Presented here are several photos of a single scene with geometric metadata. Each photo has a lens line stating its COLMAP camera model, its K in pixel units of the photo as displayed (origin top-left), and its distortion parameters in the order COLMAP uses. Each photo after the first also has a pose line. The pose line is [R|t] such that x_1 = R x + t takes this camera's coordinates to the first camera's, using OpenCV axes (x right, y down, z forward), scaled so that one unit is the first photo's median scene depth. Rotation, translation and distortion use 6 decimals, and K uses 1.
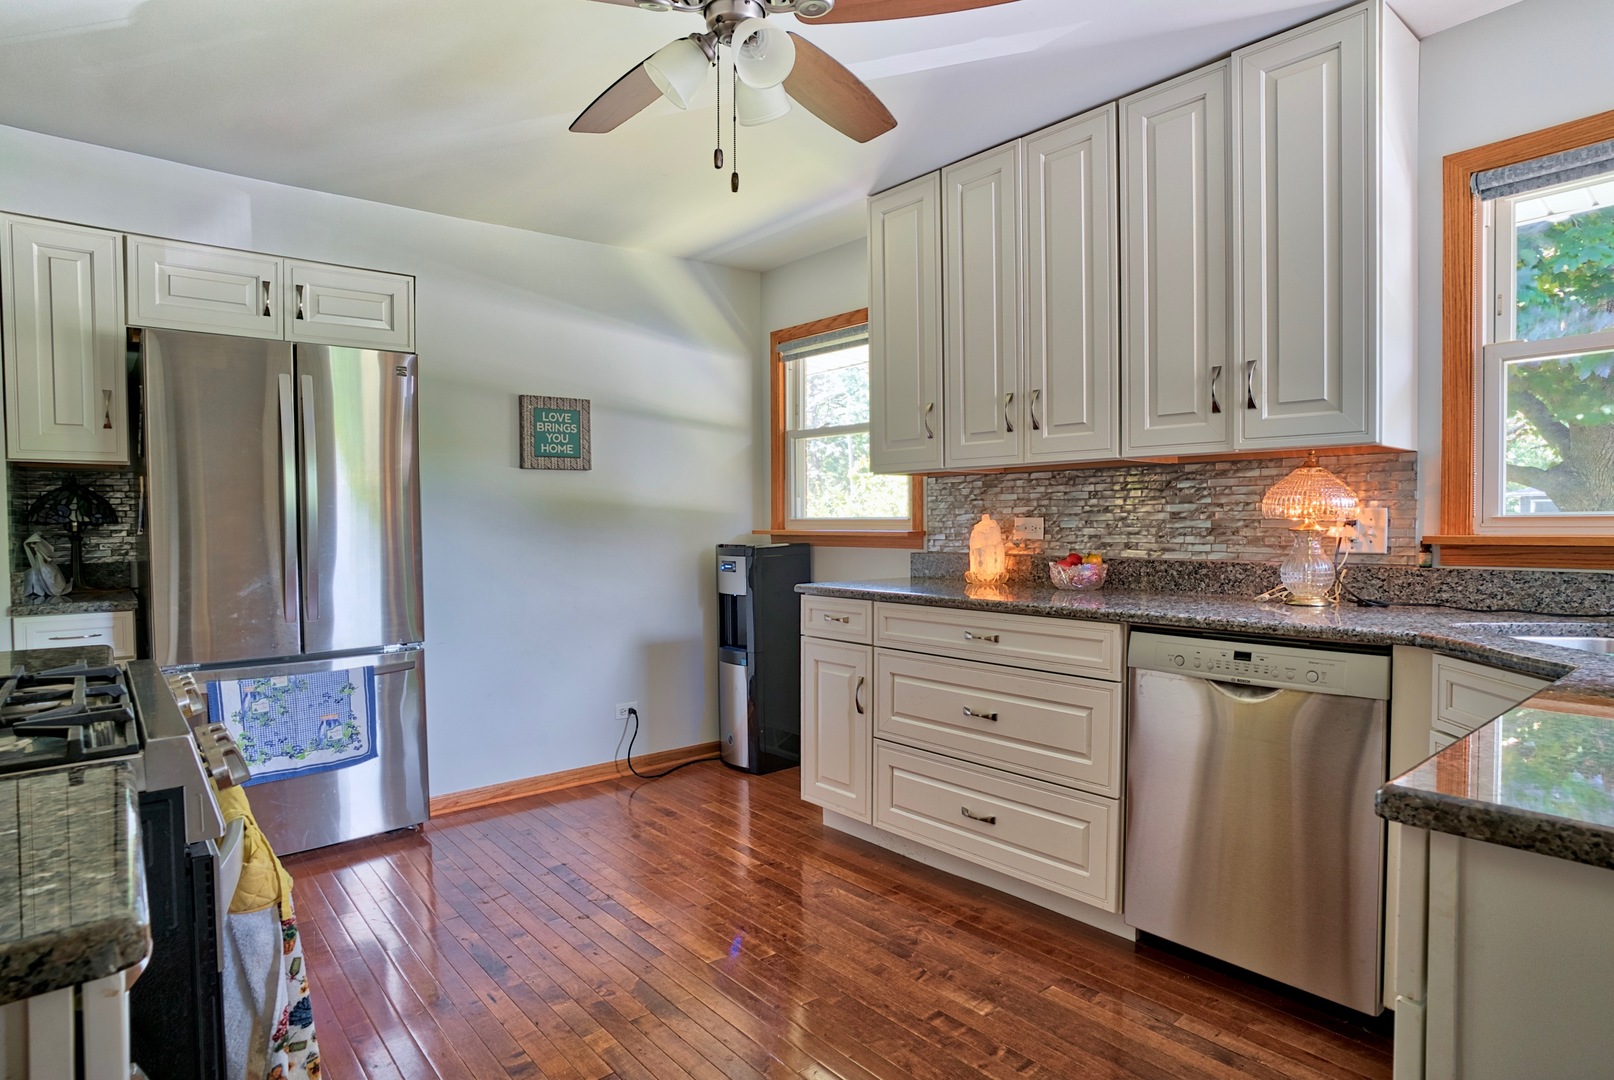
lens RADIAL K [[875.9, 0, 799.0], [0, 875.9, 535.9], [0, 0, 1]] dist [-0.047970, 0.029058]
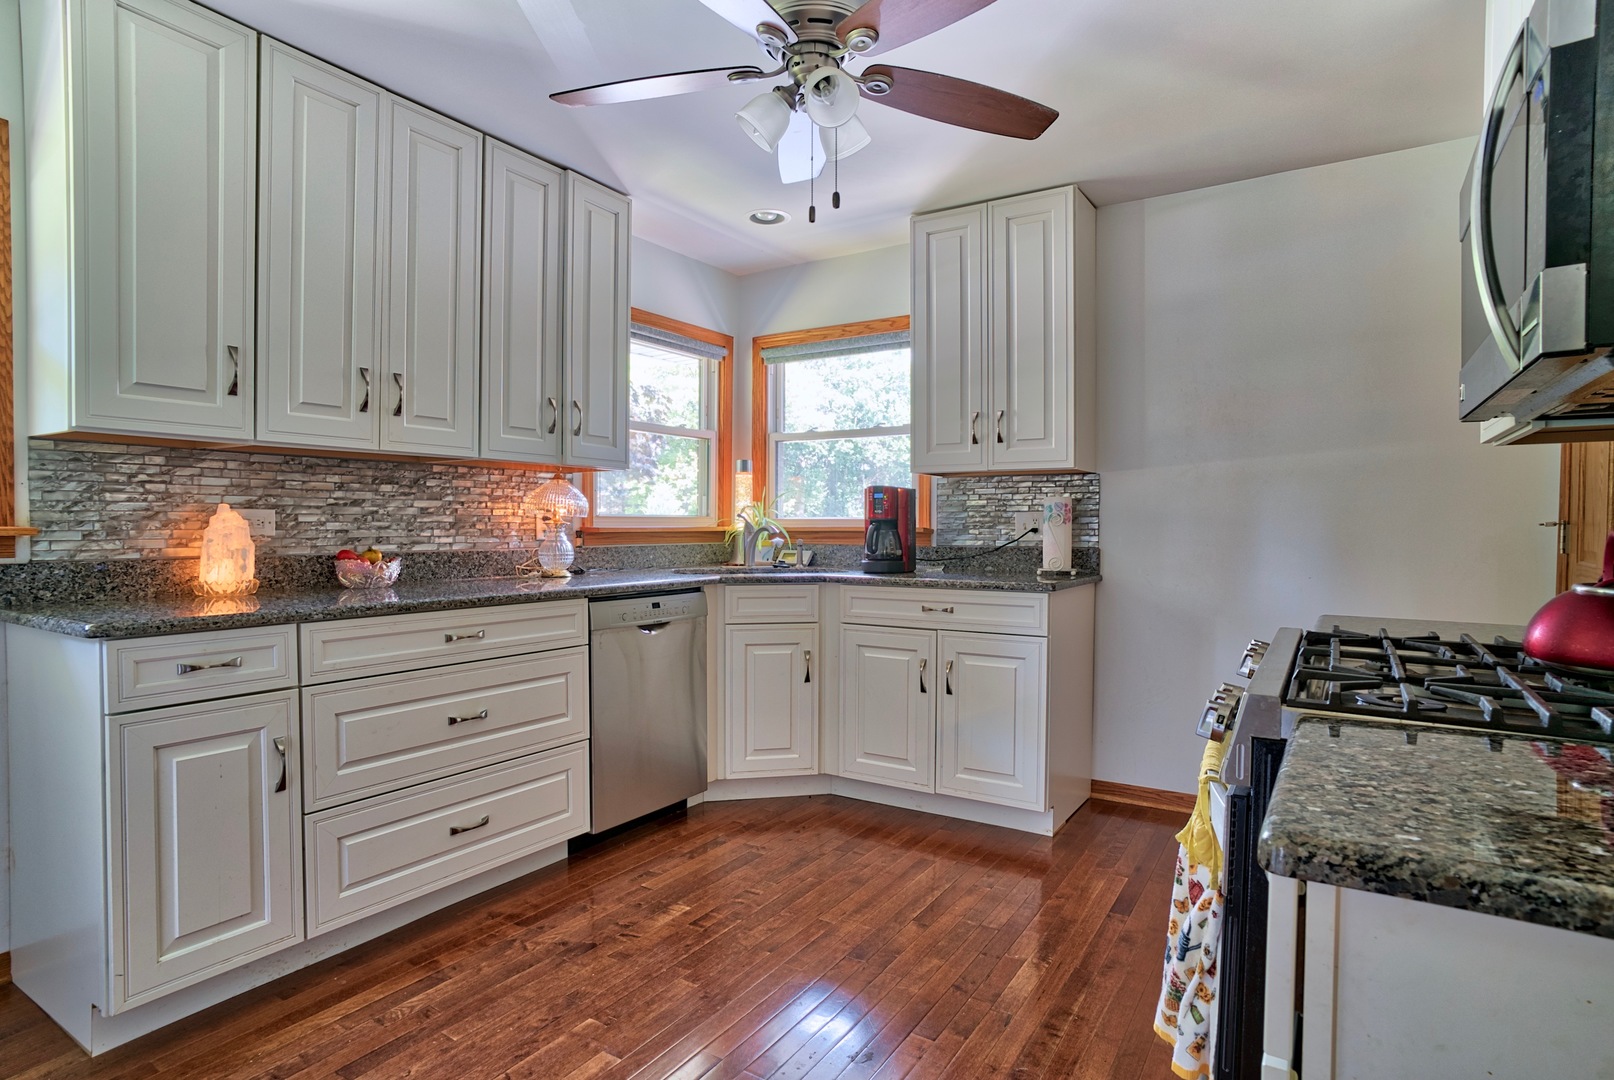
lens RADIAL K [[875.9, 0, 799.0], [0, 875.9, 535.9], [0, 0, 1]] dist [-0.047970, 0.029058]
pose [[-0.291513, -0.008513, 0.956529, -0.751841], [0.013446, 0.999825, 0.012996, 0.000013], [-0.956472, 0.016650, -0.291347, 0.878041]]
